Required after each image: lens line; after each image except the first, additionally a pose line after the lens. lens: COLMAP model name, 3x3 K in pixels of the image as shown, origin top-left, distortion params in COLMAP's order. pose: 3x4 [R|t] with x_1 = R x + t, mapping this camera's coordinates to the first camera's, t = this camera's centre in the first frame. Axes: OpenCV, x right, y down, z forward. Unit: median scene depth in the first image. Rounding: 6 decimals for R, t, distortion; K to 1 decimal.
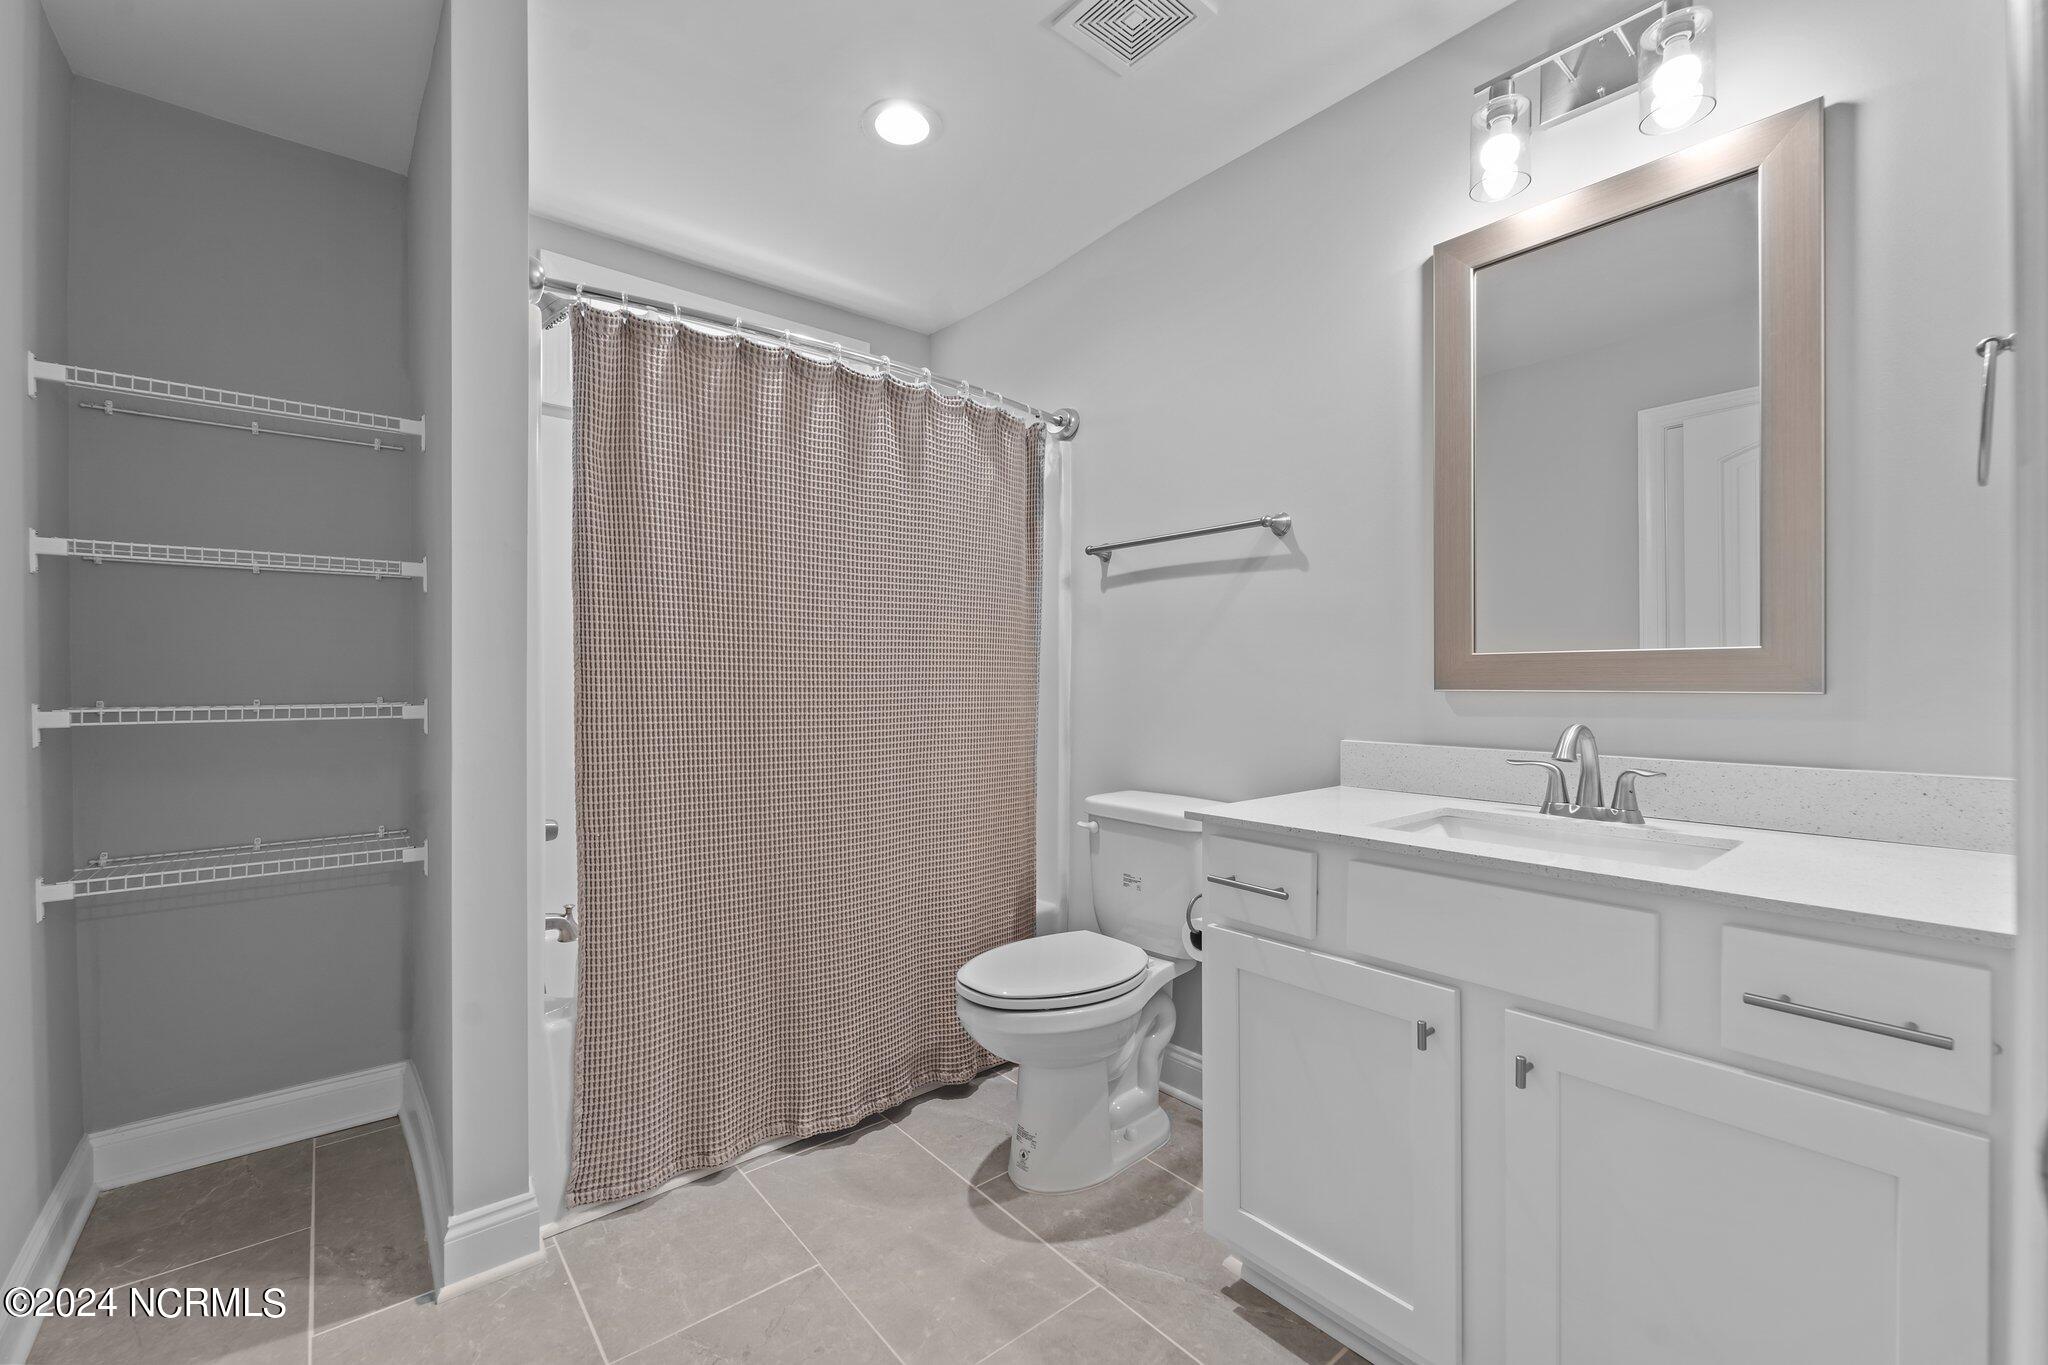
lens RADIAL K [[837.6, 0, 1025.3], [0, 837.6, 683.2], [0, 0, 1]] dist [0.003390, 0.000068]
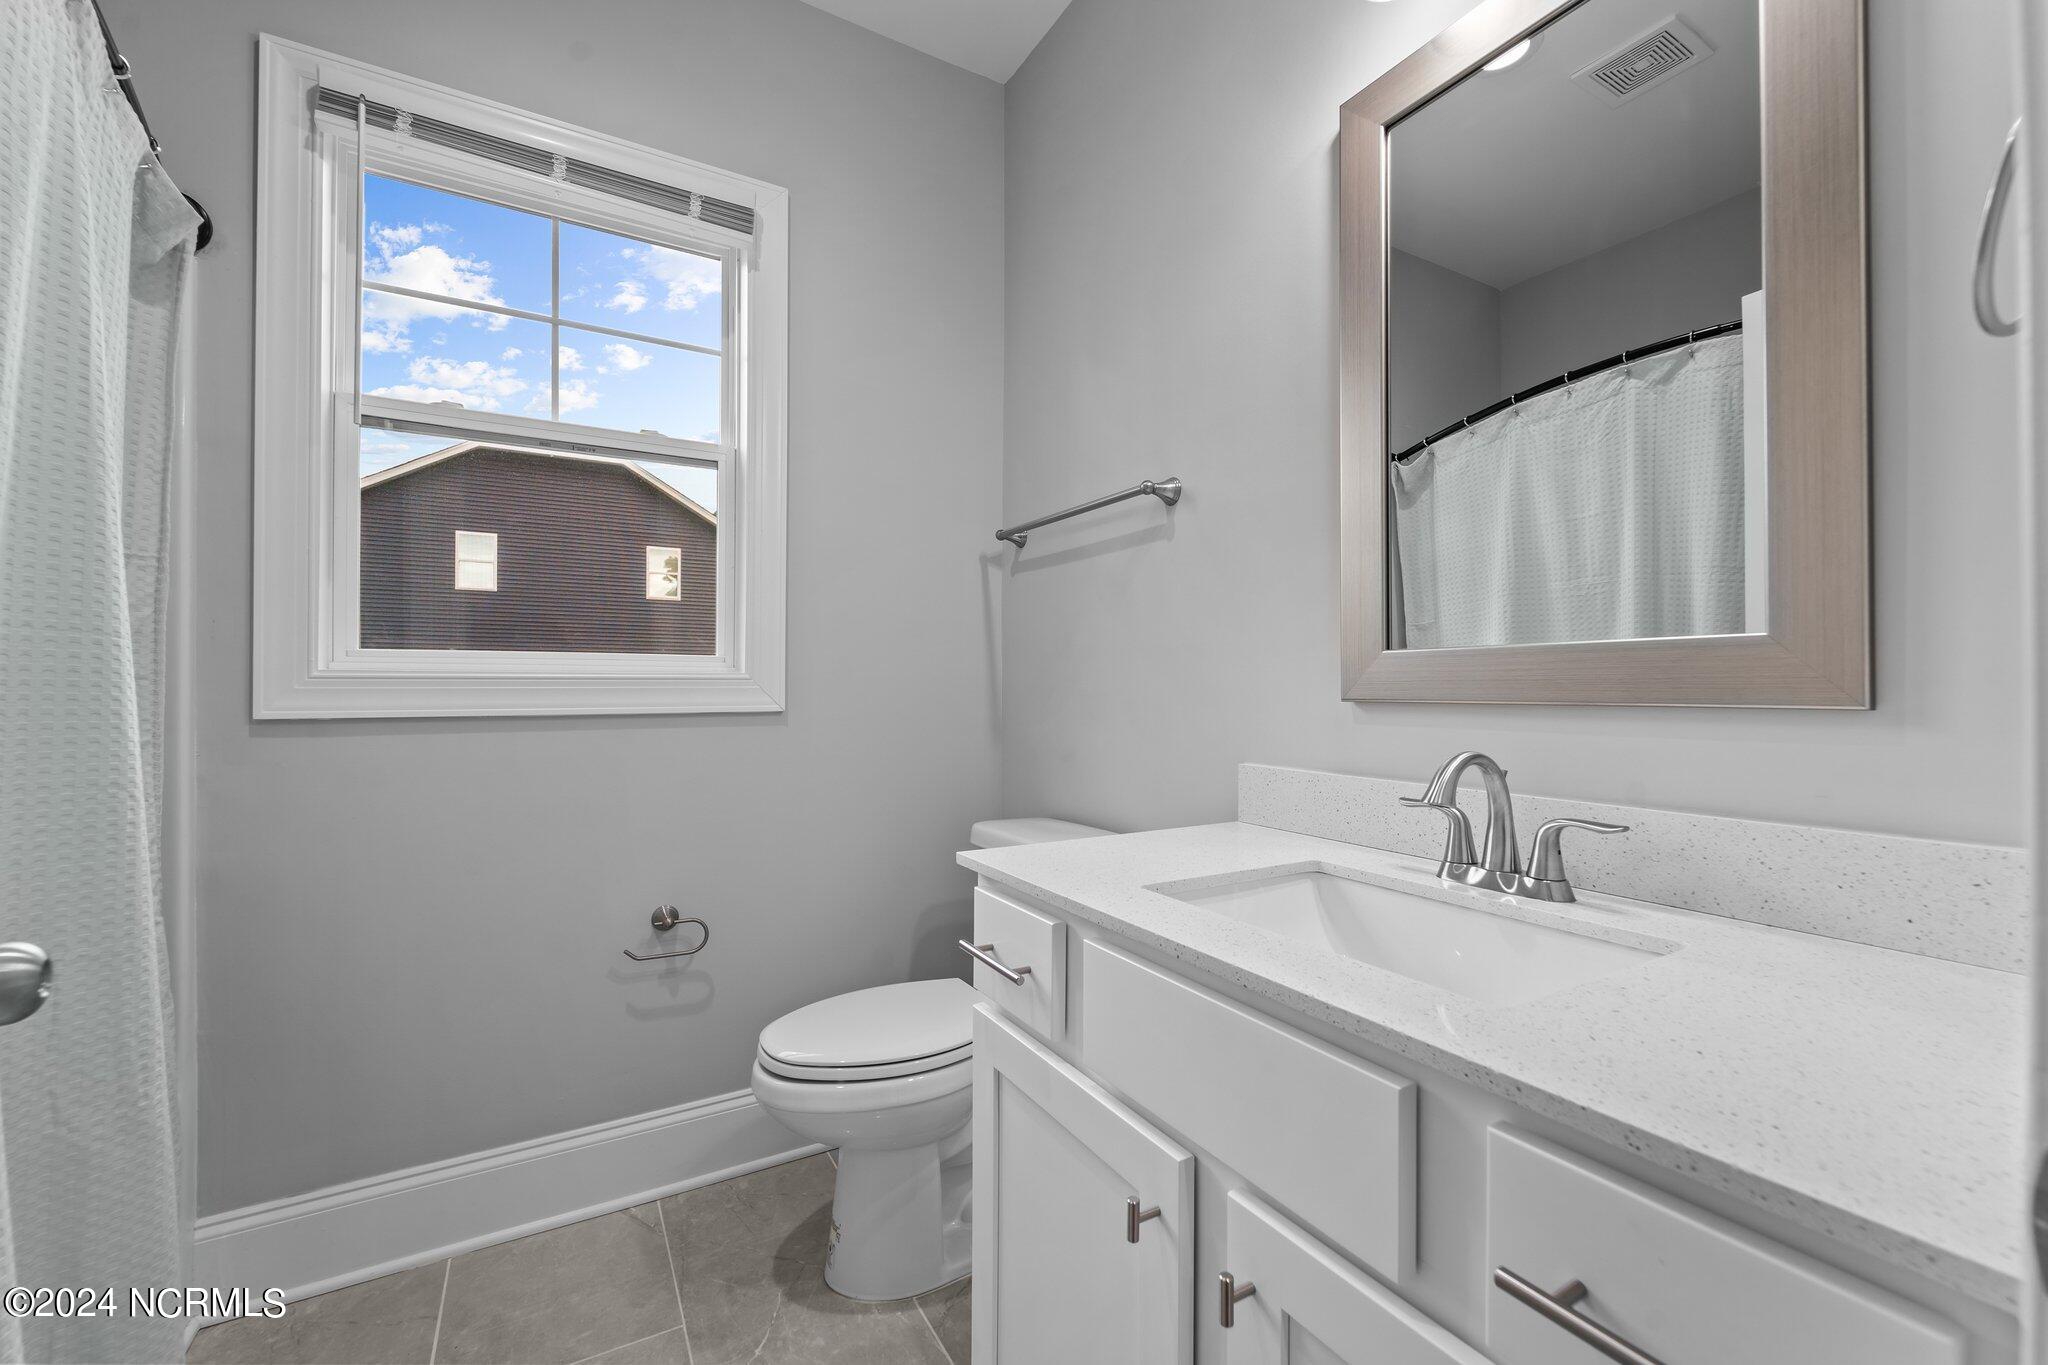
lens RADIAL K [[837.6, 0, 1019.9], [0, 837.6, 680.5], [0, 0, 1]] dist [0.003390, 0.000068]
pose [[0.980961, 0.000118, -0.194206, 0.343058], [-0.000942, 0.999991, -0.004150, -0.005046], [0.194204, 0.004253, 0.980952, 0.202340]]
